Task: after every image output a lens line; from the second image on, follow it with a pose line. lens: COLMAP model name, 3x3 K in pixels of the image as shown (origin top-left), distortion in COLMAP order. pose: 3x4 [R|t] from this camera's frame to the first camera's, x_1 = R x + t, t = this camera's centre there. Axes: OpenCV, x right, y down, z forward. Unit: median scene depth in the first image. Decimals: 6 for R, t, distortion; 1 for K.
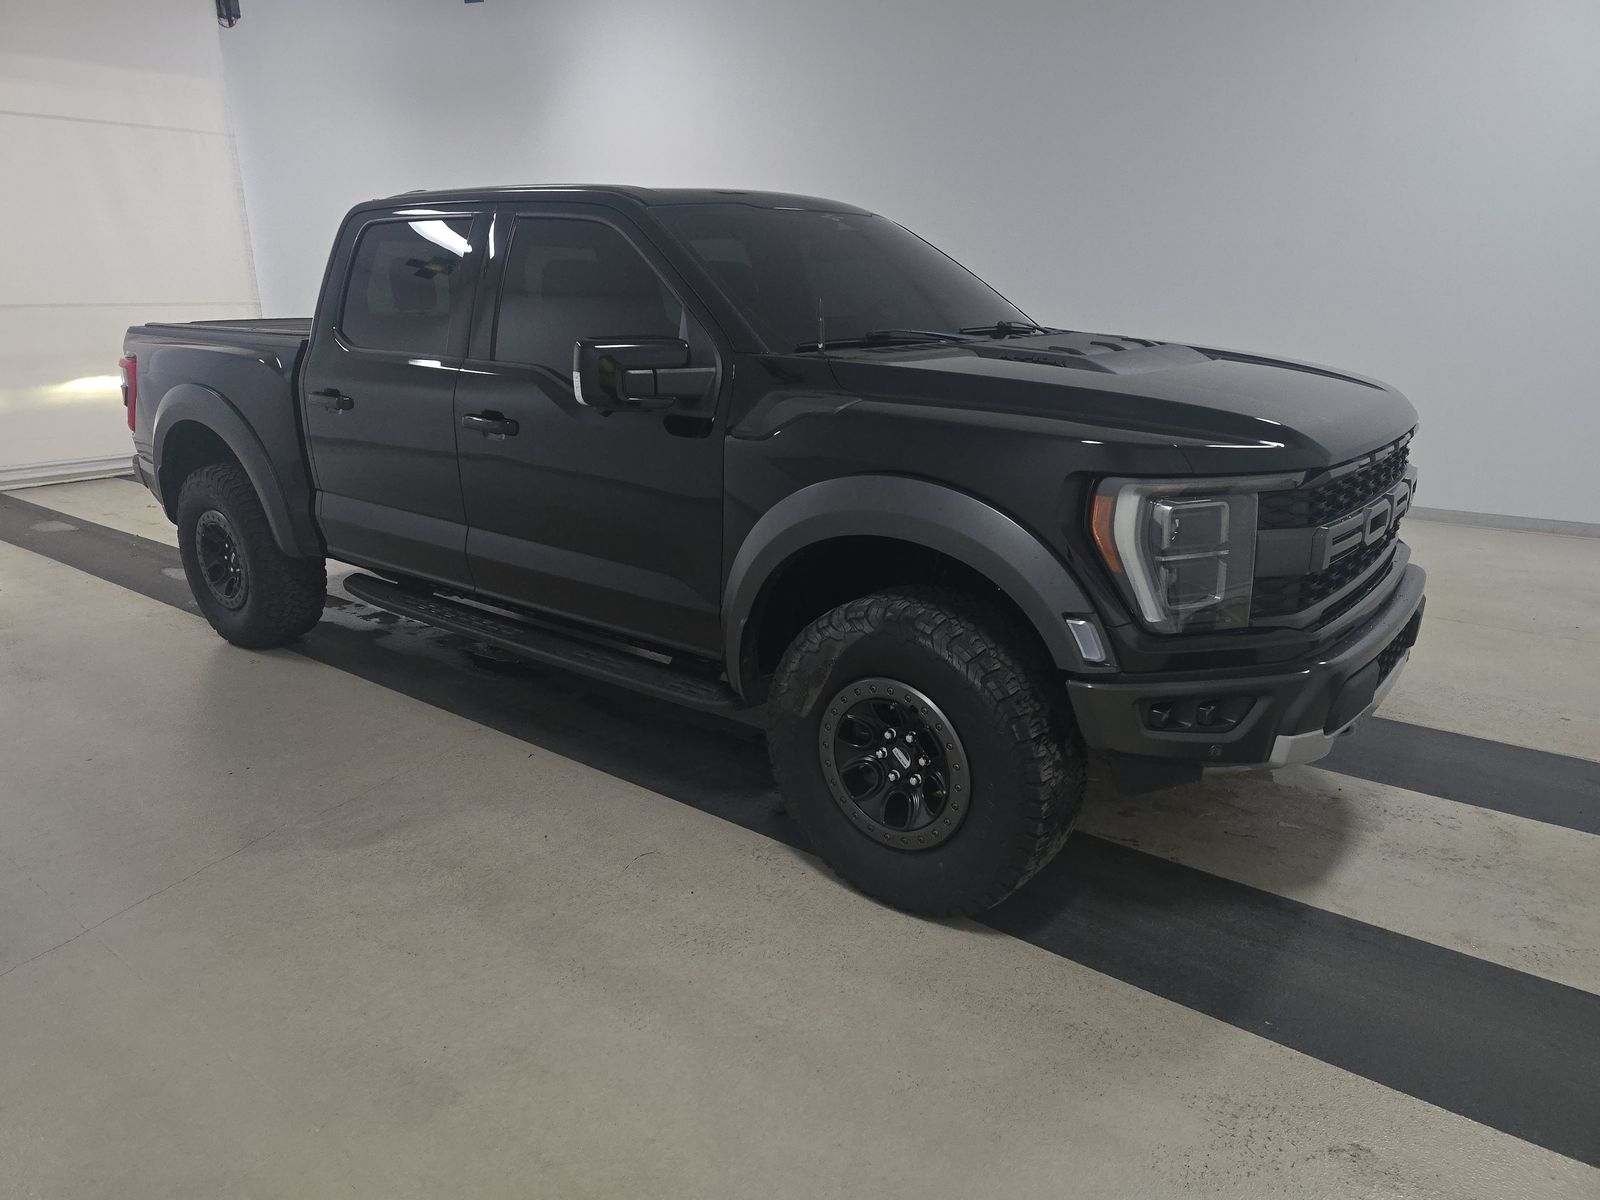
lens RADIAL K [[1081.3, 0, 797.1], [0, 1081.3, 599.7], [0, 0, 1]] dist [0.022638, -0.005249]
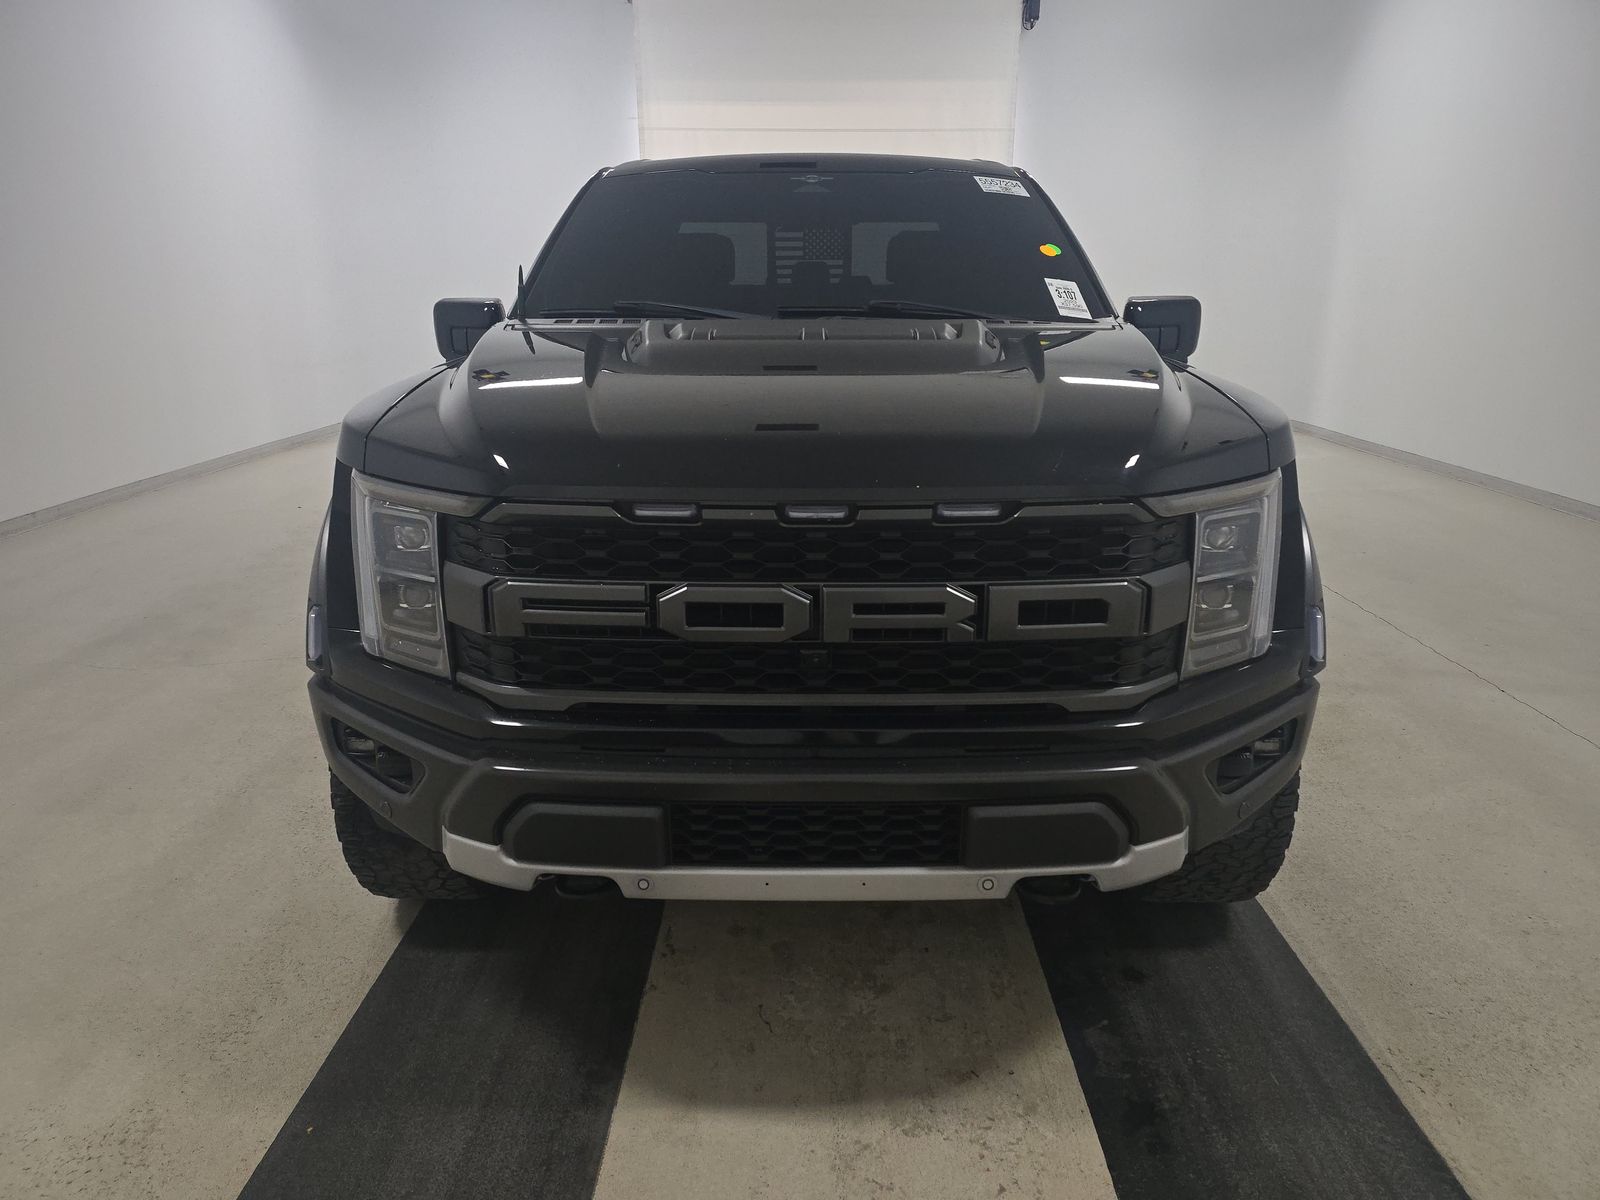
lens RADIAL K [[1081.3, 0, 797.1], [0, 1081.3, 599.7], [0, 0, 1]] dist [0.022638, -0.005249]
pose [[0.582699, 0.211327, -0.784731, 1.035207], [-0.195960, 0.973644, 0.116691, -0.151192], [0.788709, 0.085780, 0.608753, 0.636153]]
